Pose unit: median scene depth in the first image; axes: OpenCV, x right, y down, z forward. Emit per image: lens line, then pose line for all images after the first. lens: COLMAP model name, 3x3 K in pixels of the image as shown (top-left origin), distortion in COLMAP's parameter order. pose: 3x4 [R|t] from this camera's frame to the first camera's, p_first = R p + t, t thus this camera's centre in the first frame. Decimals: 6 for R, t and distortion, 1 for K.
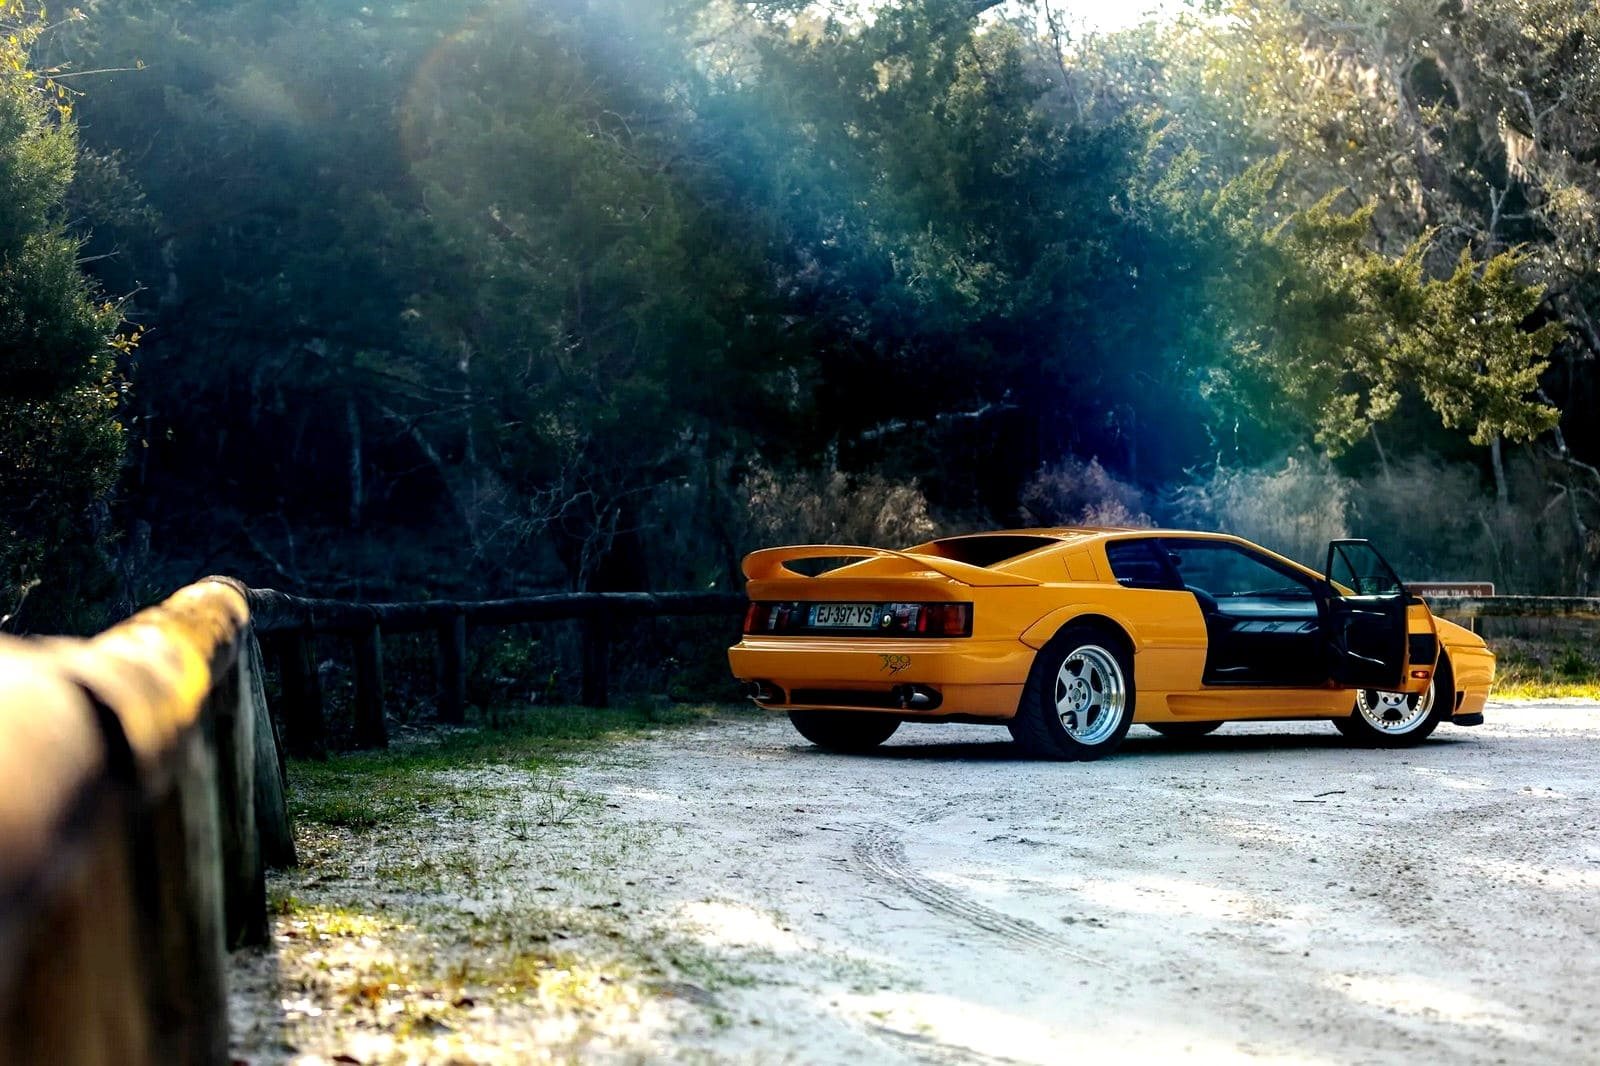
lens RADIAL K [[3135.7, 0, 800.0], [0, 3135.7, 533.0], [0, 0, 1]] dist [0.026258, -0.001035]
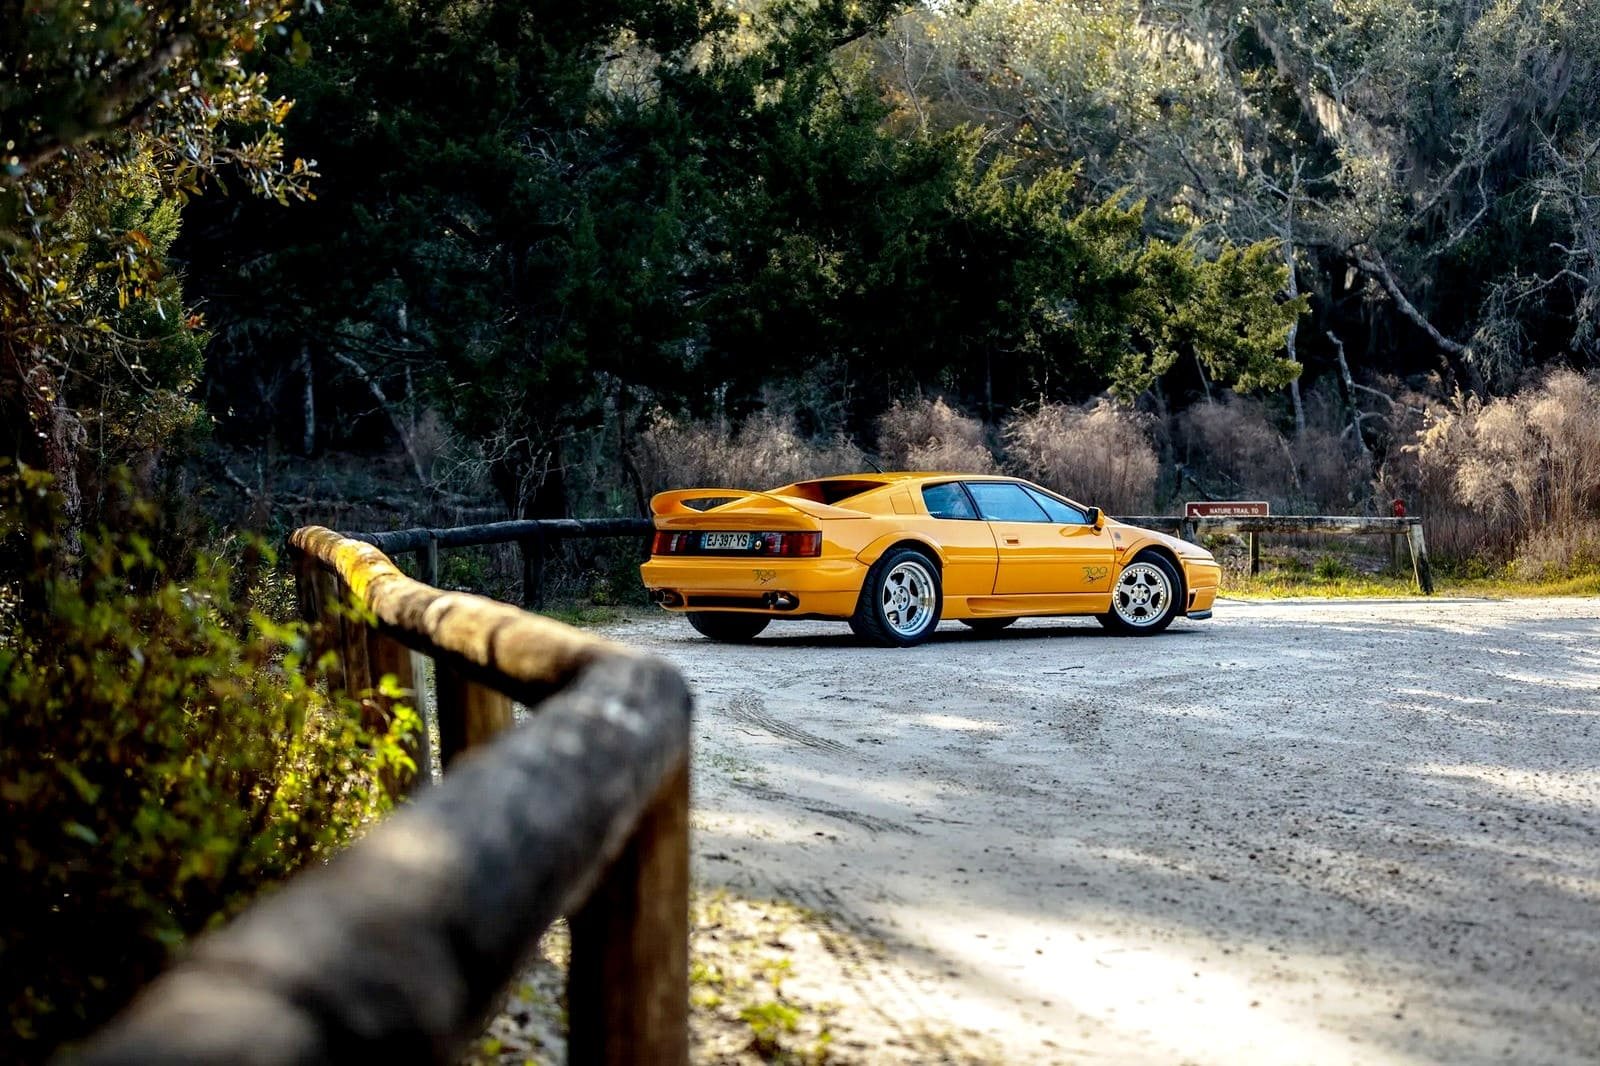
lens RADIAL K [[3135.7, 0, 800.0], [0, 3135.7, 533.0], [0, 0, 1]] dist [0.026258, -0.001035]
pose [[0.999440, -0.005952, 0.032914, 0.001018], [0.004900, 0.999477, 0.031957, -0.018582], [-0.033087, -0.031778, 0.998947, -0.322534]]
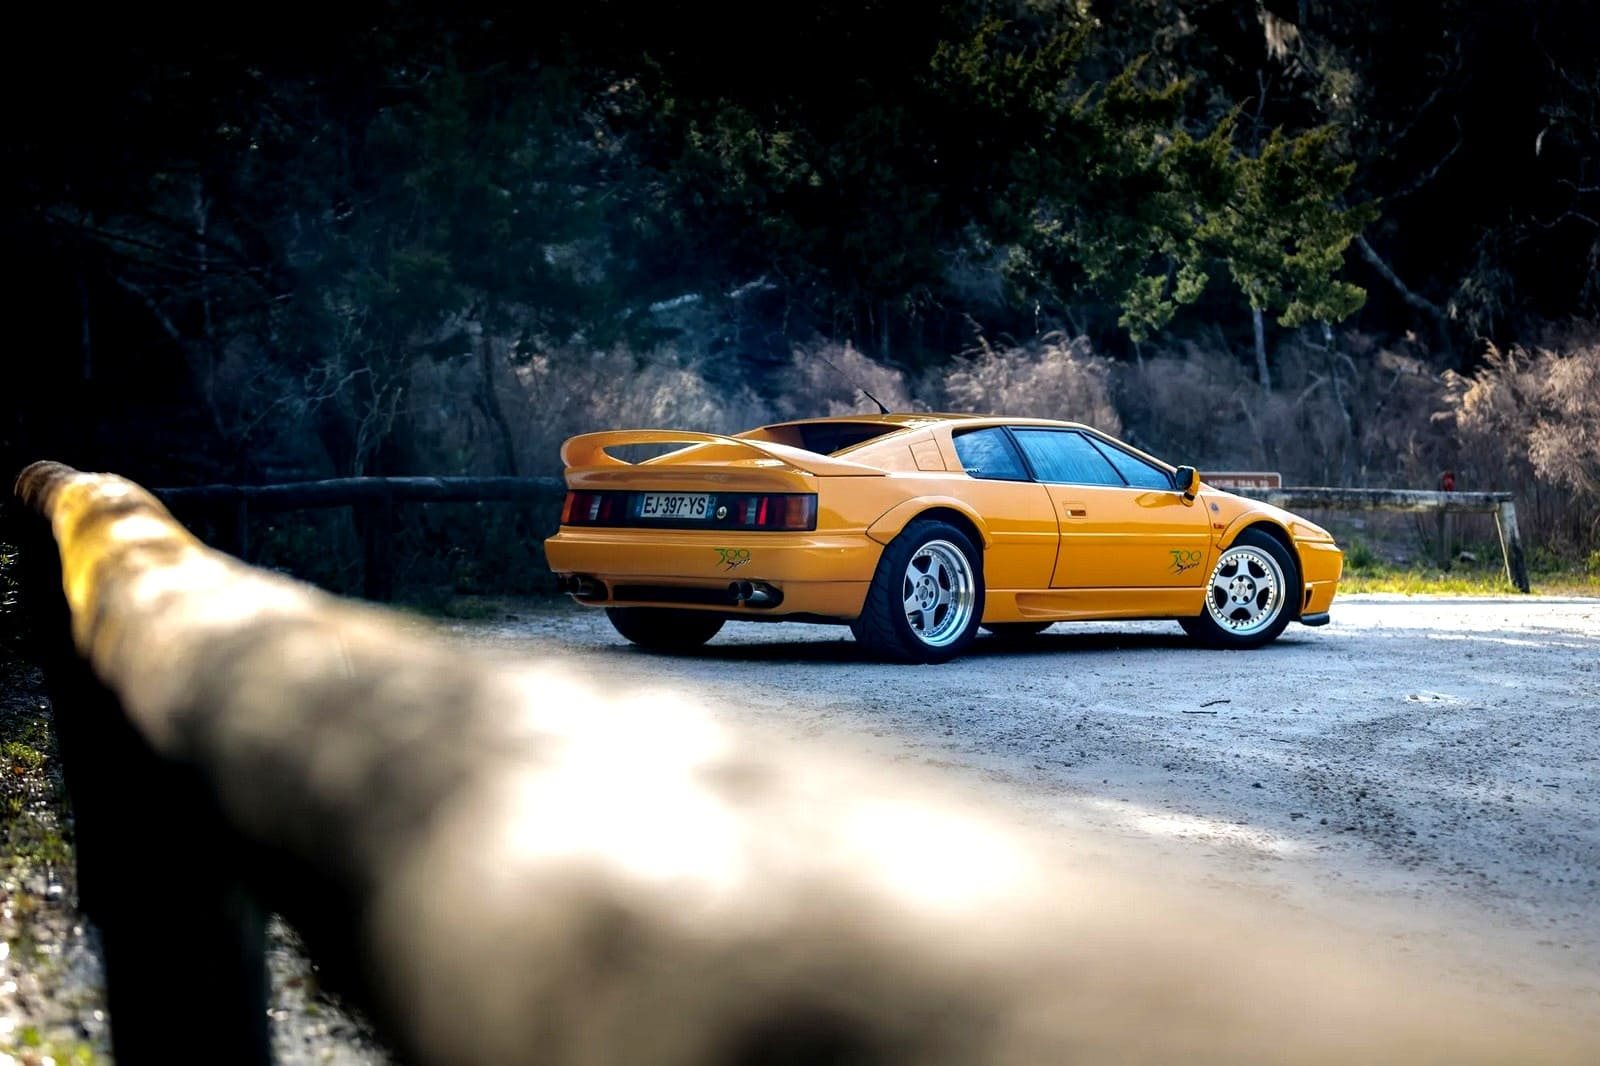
lens RADIAL K [[3114.9, 0, 772.8], [0, 3114.9, 536.7], [0, 0, 1]] dist [0.099596, -0.853950]
pose [[0.995997, 0.006996, 0.089116, -0.036341], [-0.010494, 0.999190, 0.038851, -0.000698], [-0.088772, -0.039631, 0.995263, 0.075149]]
